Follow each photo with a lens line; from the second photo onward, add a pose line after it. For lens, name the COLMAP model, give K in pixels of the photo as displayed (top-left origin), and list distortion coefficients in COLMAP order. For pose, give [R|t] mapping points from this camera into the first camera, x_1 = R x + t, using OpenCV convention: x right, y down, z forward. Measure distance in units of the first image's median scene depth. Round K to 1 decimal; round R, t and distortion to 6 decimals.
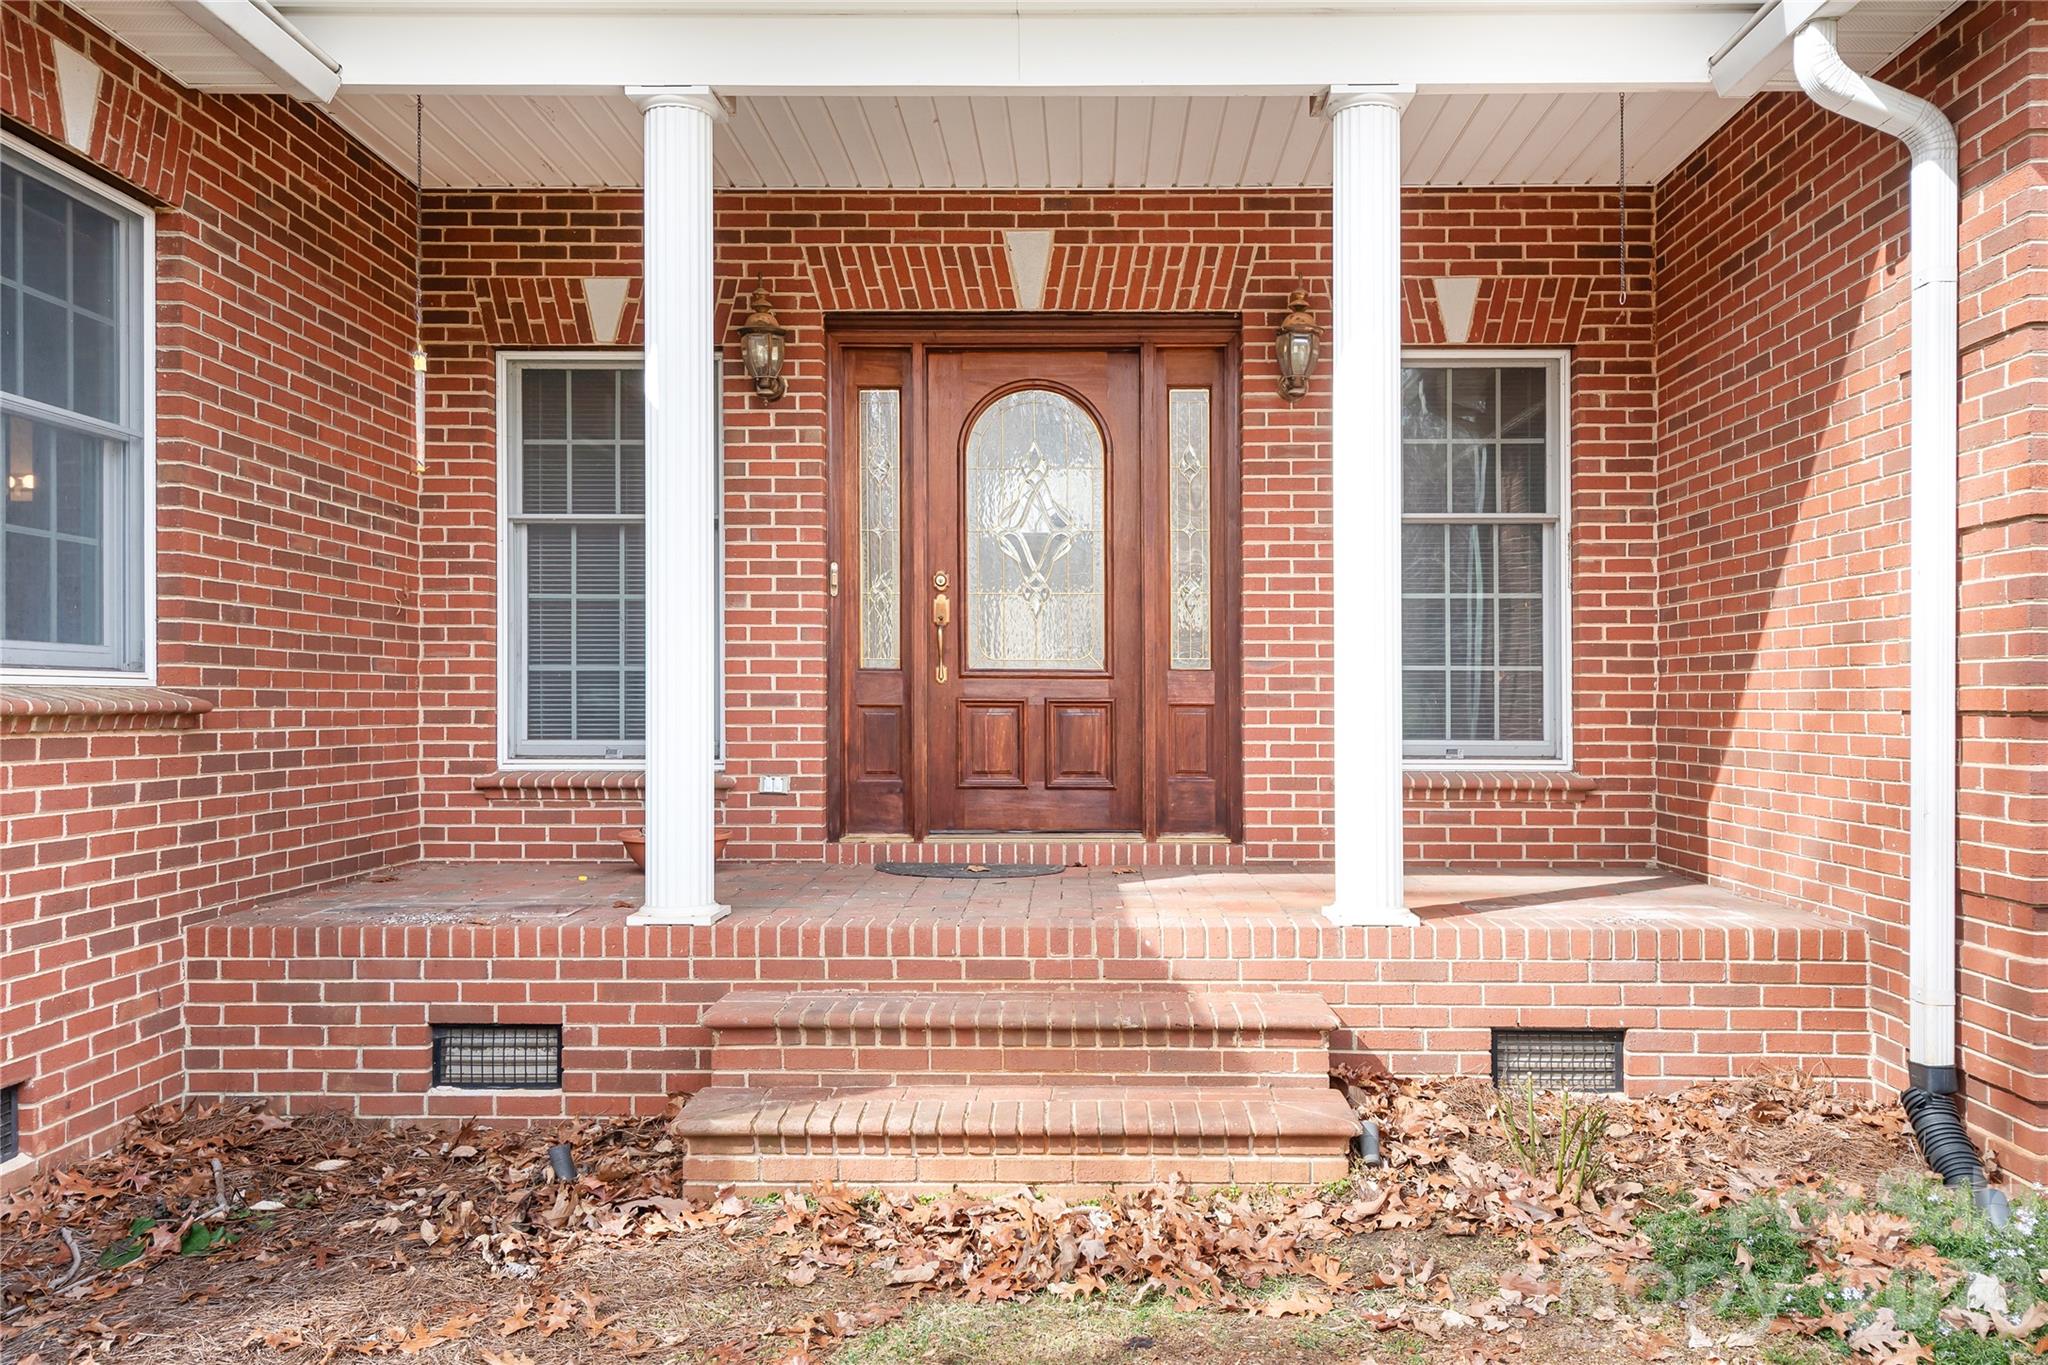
lens RADIAL K [[1476.8, 0, 1020.9], [0, 1476.8, 668.5], [0, 0, 1]] dist [0.002645, 0.000902]
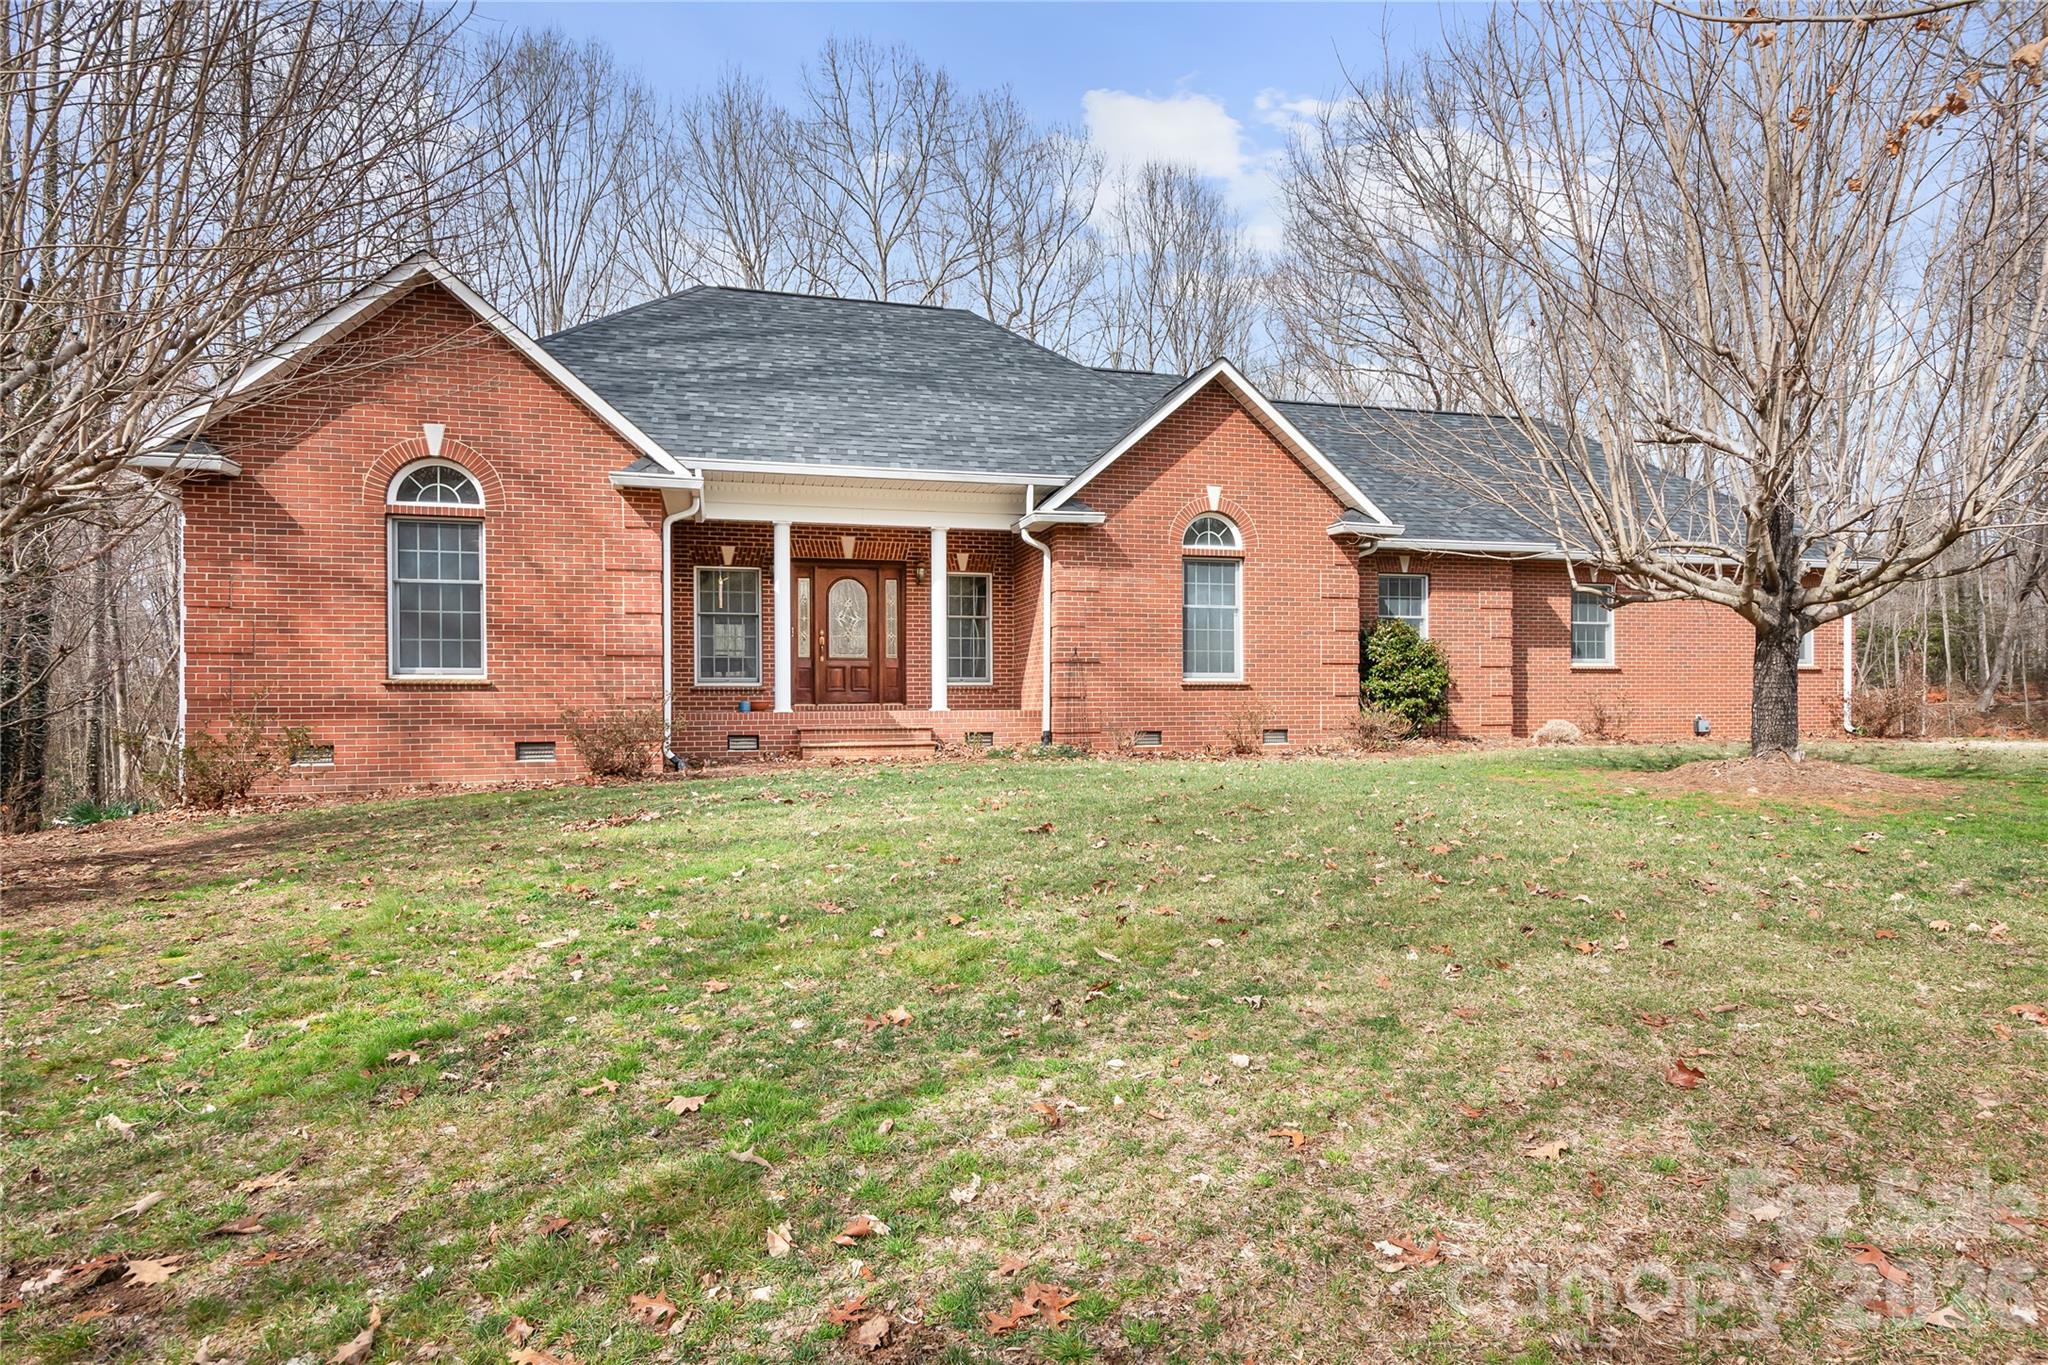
lens RADIAL K [[1125.9, 0, 1020.5], [0, 1125.9, 677.8], [0, 0, 1]] dist [0.008525, 0.000485]
pose [[0.955257, 0.001209, 0.295775, -0.410271], [0.000191, 0.999989, -0.004704, 0.064247], [-0.295777, 0.004550, 0.955246, -1.776950]]
